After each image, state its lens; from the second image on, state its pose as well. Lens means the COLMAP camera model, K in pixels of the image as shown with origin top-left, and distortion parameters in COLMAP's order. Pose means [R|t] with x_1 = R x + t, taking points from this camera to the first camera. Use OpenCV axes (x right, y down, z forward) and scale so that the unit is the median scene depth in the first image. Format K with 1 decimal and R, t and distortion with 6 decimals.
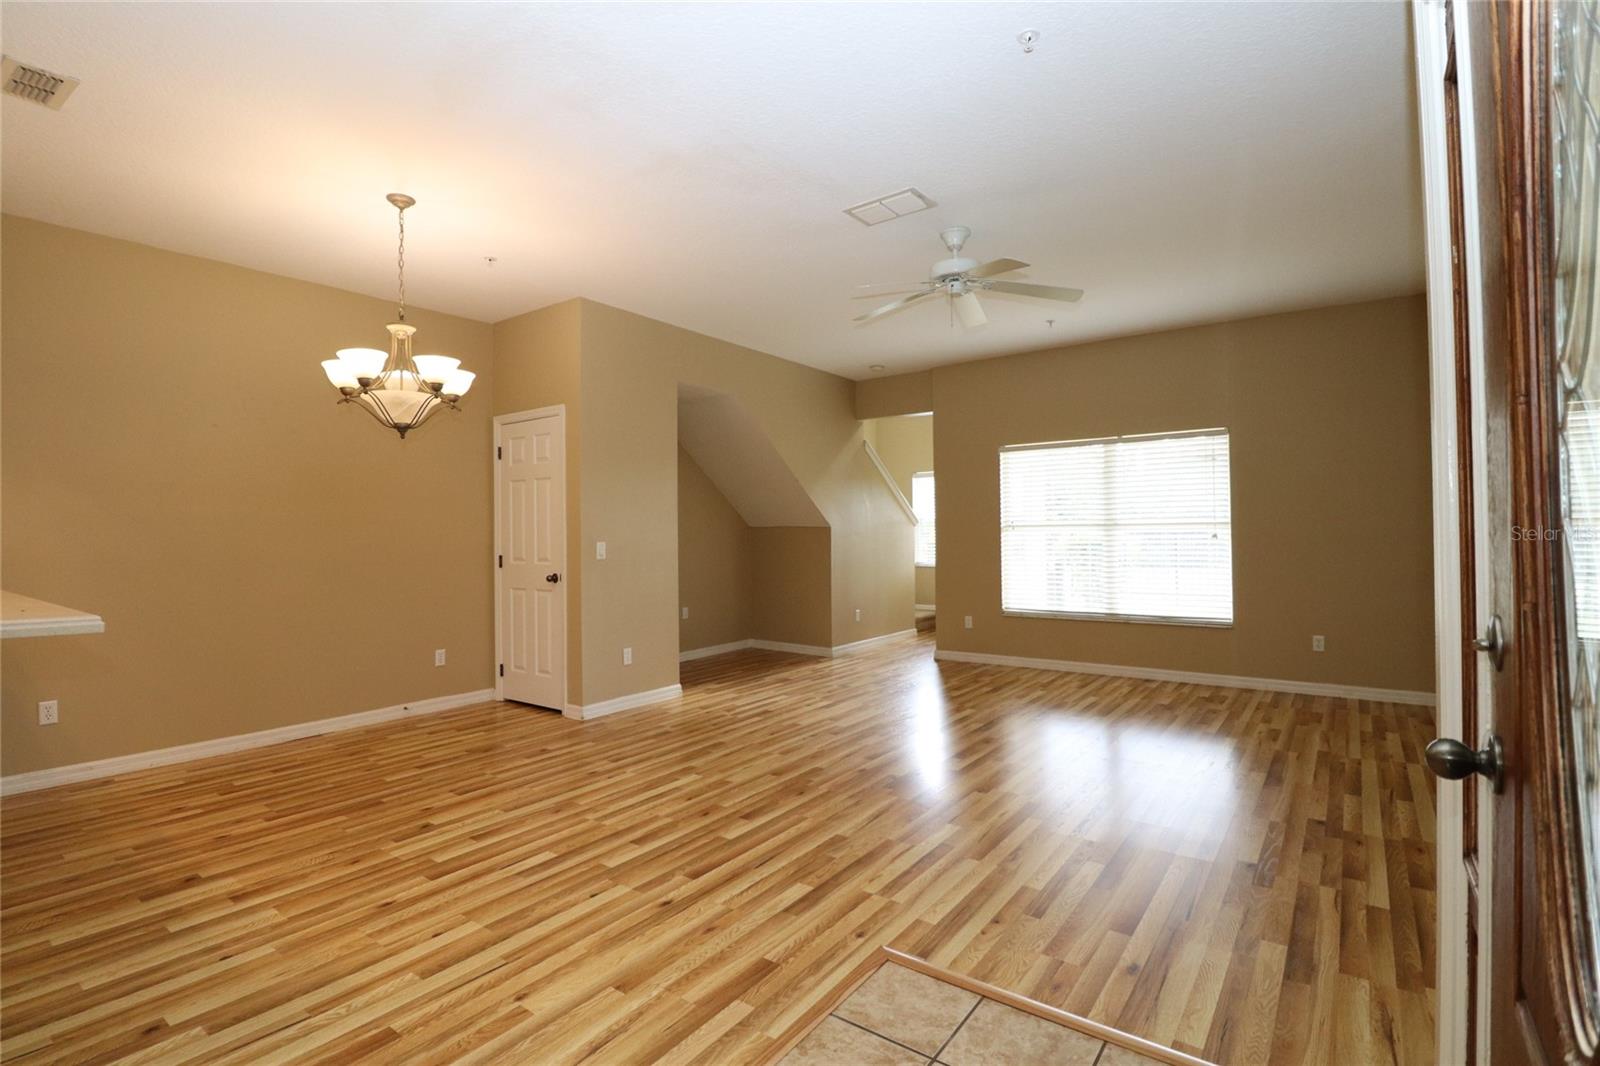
lens RADIAL K [[745.4, 0, 797.9], [0, 745.4, 530.7], [0, 0, 1]] dist [-0.003013, -0.005781]
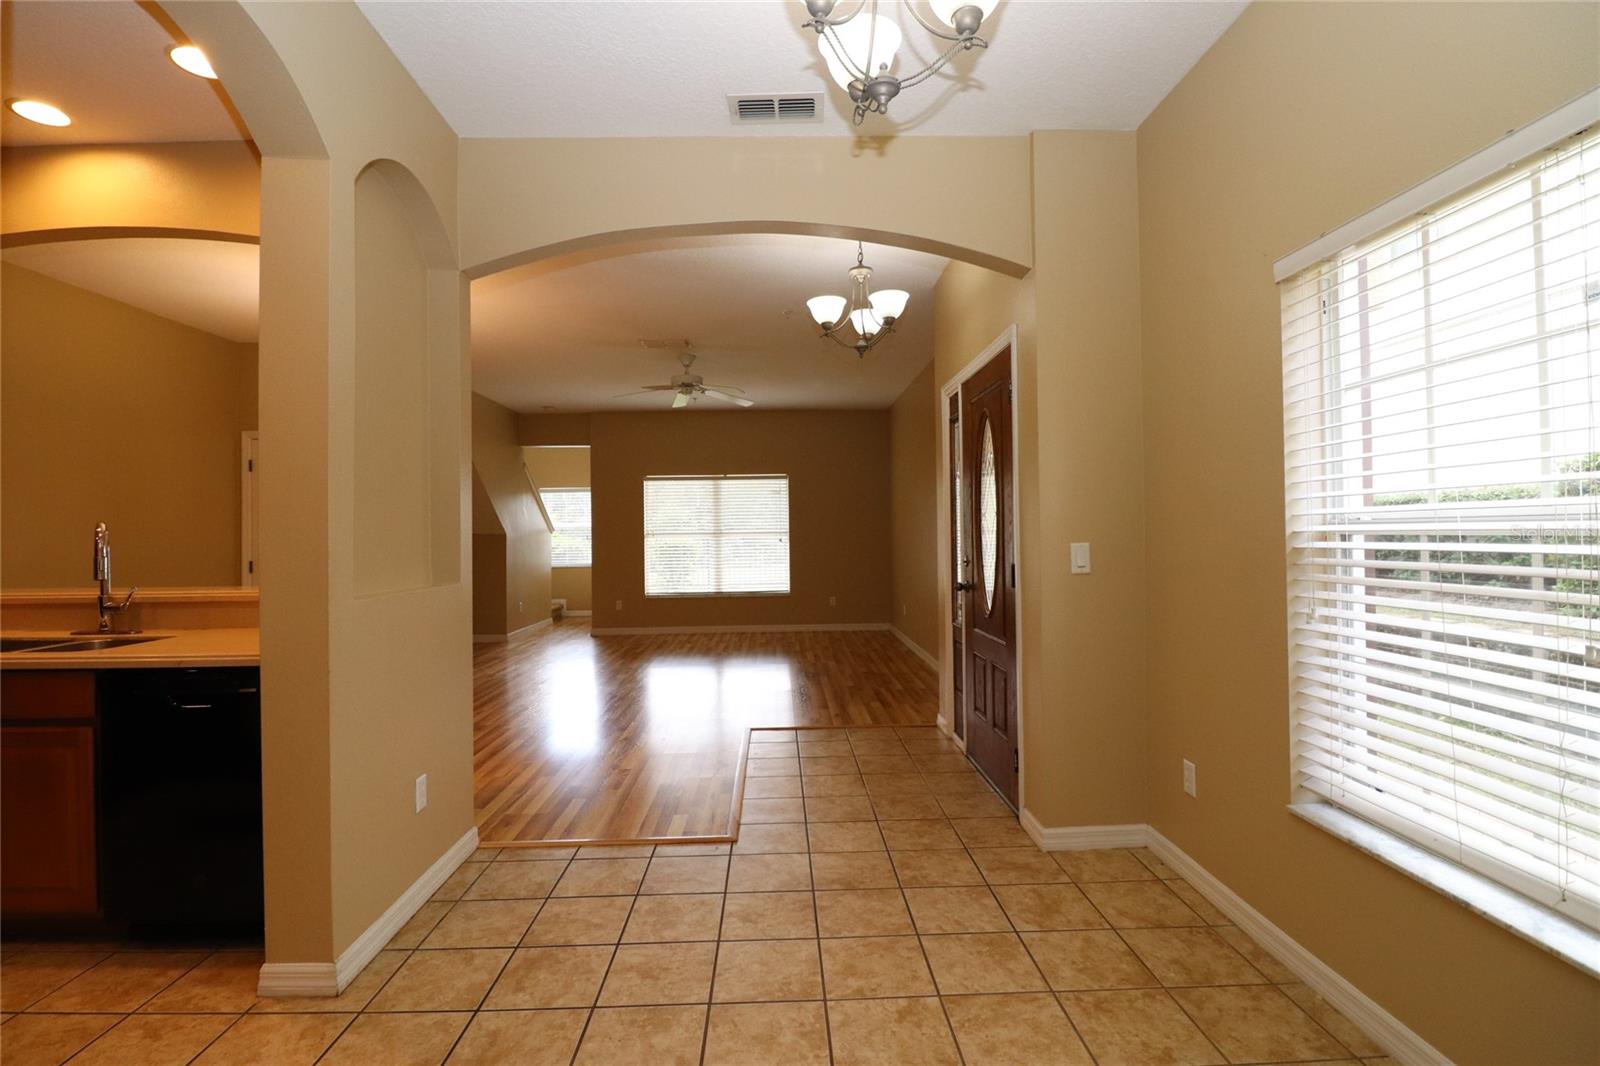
lens RADIAL K [[745.4, 0, 797.5], [0, 745.4, 530.4], [0, 0, 1]] dist [-0.003013, -0.005781]
pose [[0.784075, 0.004334, 0.620651, -0.624097], [0.000356, 0.999972, -0.007432, -0.003854], [-0.620666, 0.006048, 0.784052, -0.451082]]
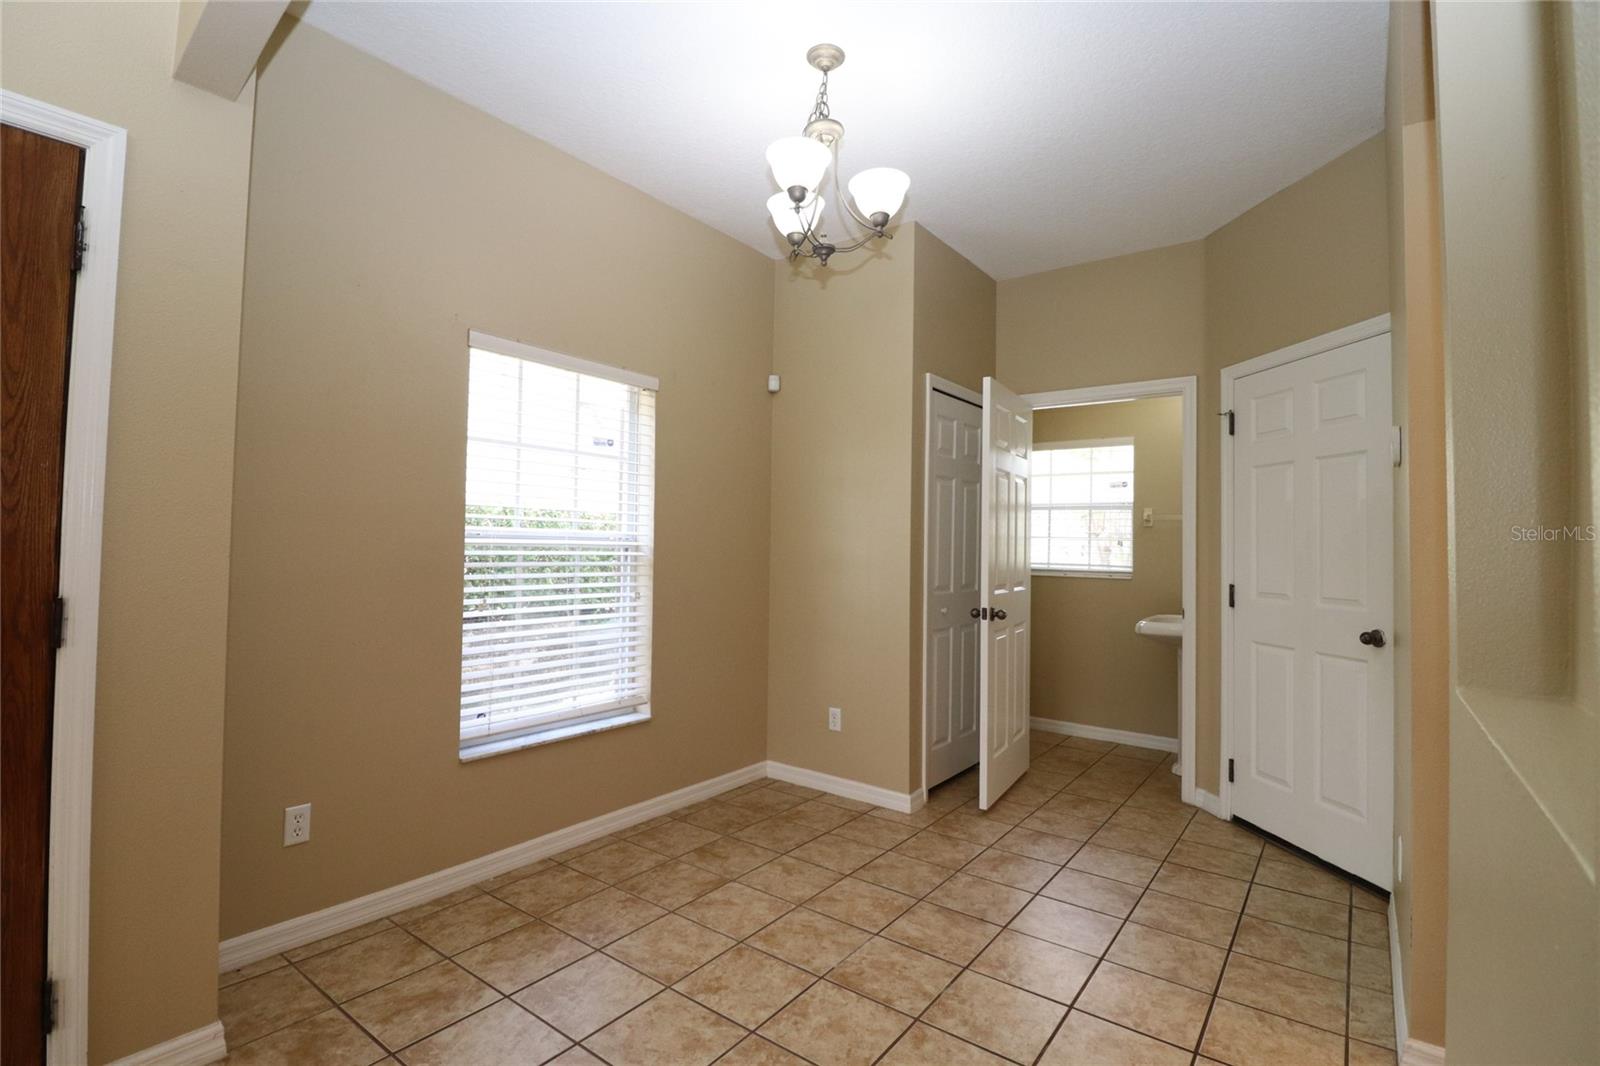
lens RADIAL K [[745.4, 0, 797.6], [0, 745.4, 532.3], [0, 0, 1]] dist [-0.003013, -0.005781]
pose [[-0.999955, -0.005849, 0.007437, -0.321844], [-0.006037, 0.999658, -0.025444, -0.000703], [-0.007285, -0.025488, -0.999649, 0.437010]]
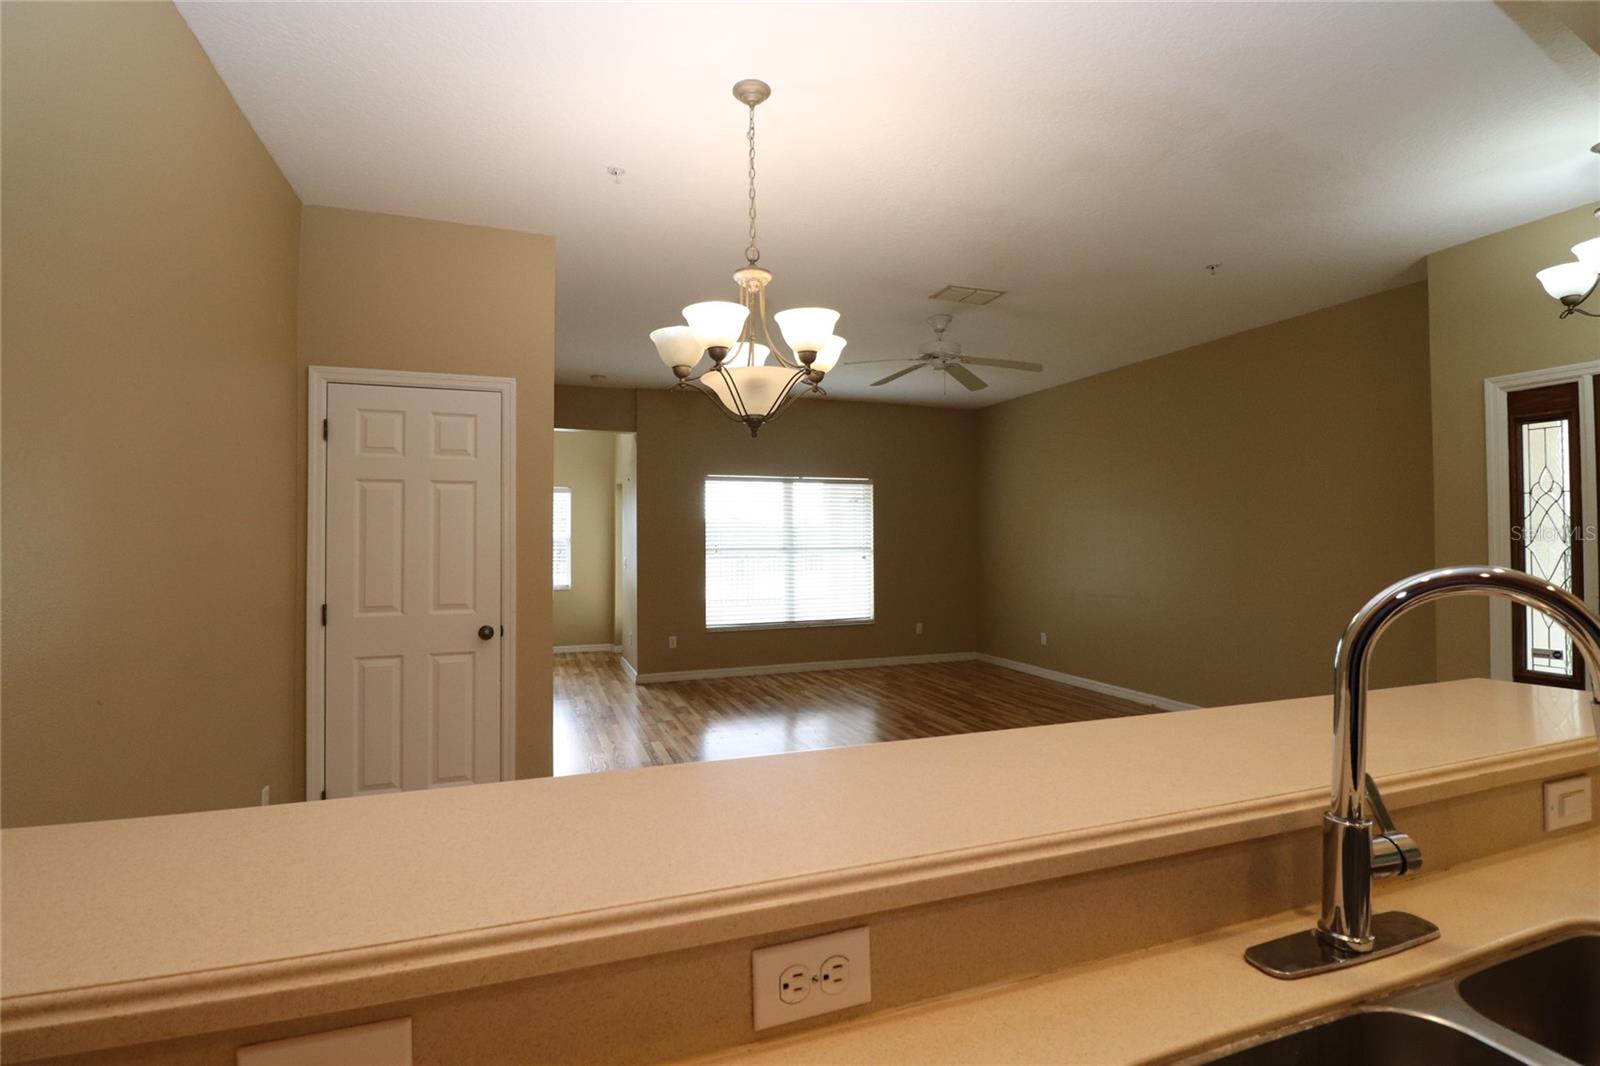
lens RADIAL K [[745.4, 0, 791.9], [0, 745.4, 525.9], [0, 0, 1]] dist [-0.003013, -0.005781]
pose [[0.547395, 0.025182, 0.836495, -0.962334], [-0.006270, 0.999643, -0.025991, -0.021418], [-0.836851, 0.008982, 0.547358, 0.523793]]
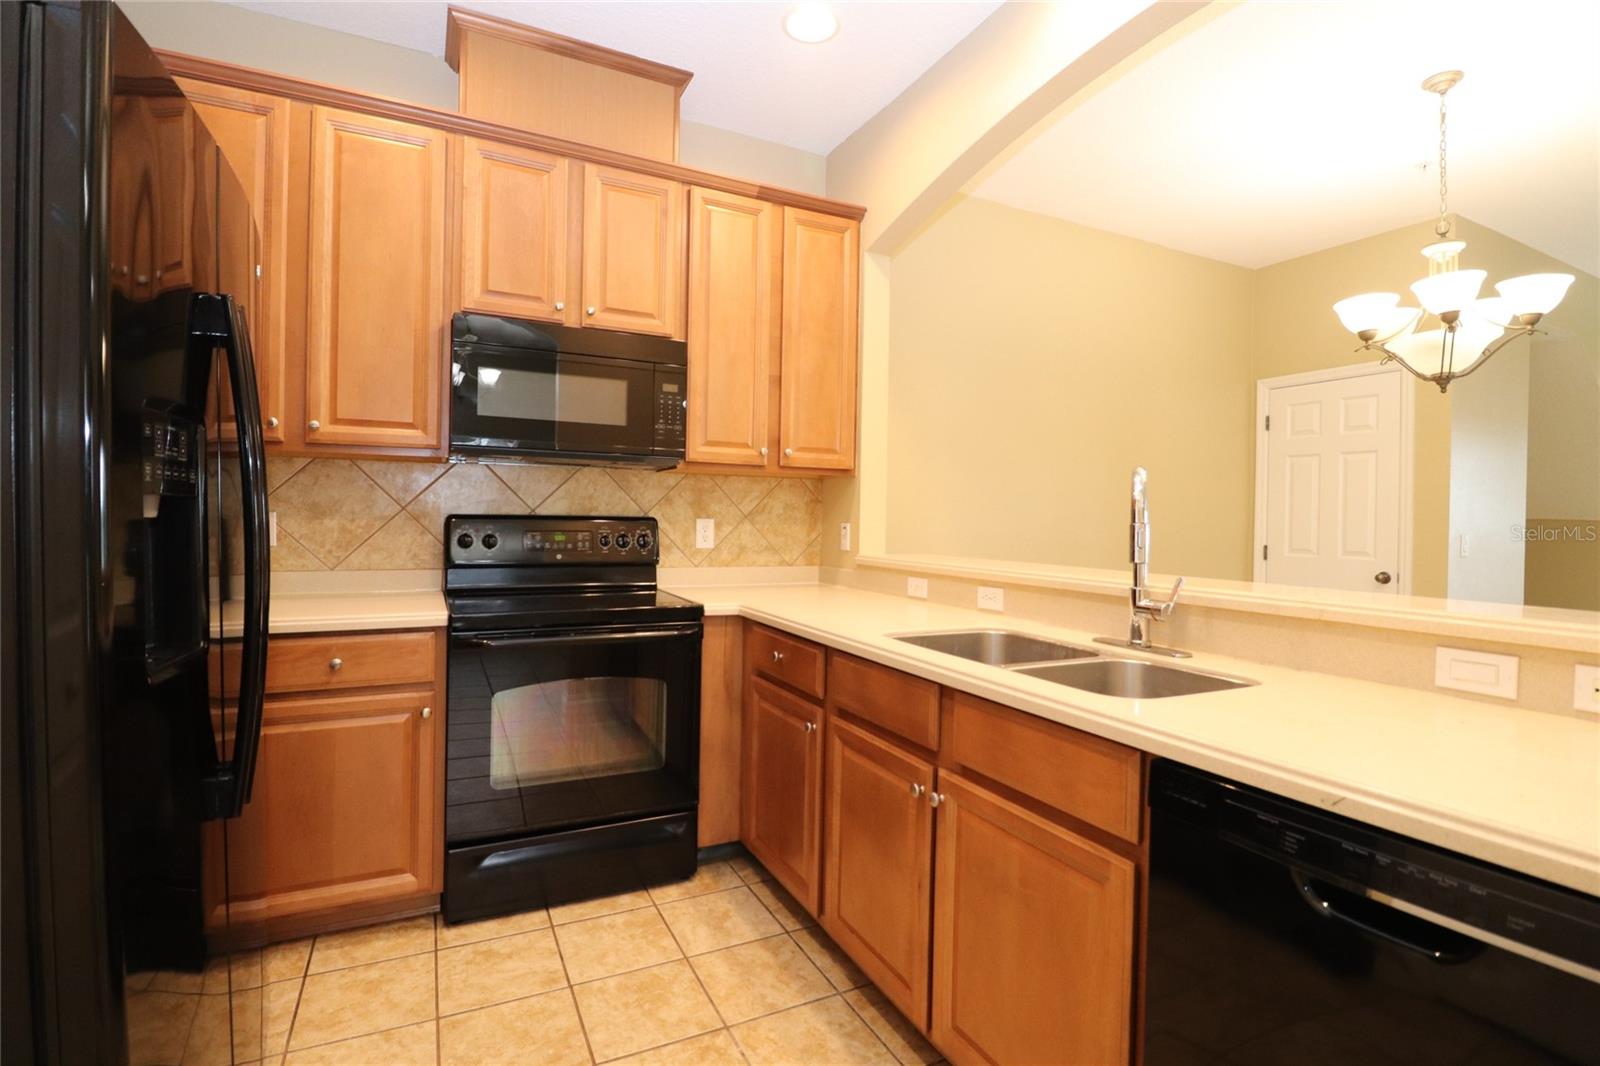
lens RADIAL K [[745.4, 0, 792.1], [0, 745.4, 526.6], [0, 0, 1]] dist [-0.003013, -0.005781]
pose [[0.888638, 0.032840, -0.457431, -0.684433], [-0.026427, 0.999442, 0.020414, 0.013129], [0.457847, -0.006052, 0.889011, 0.016701]]
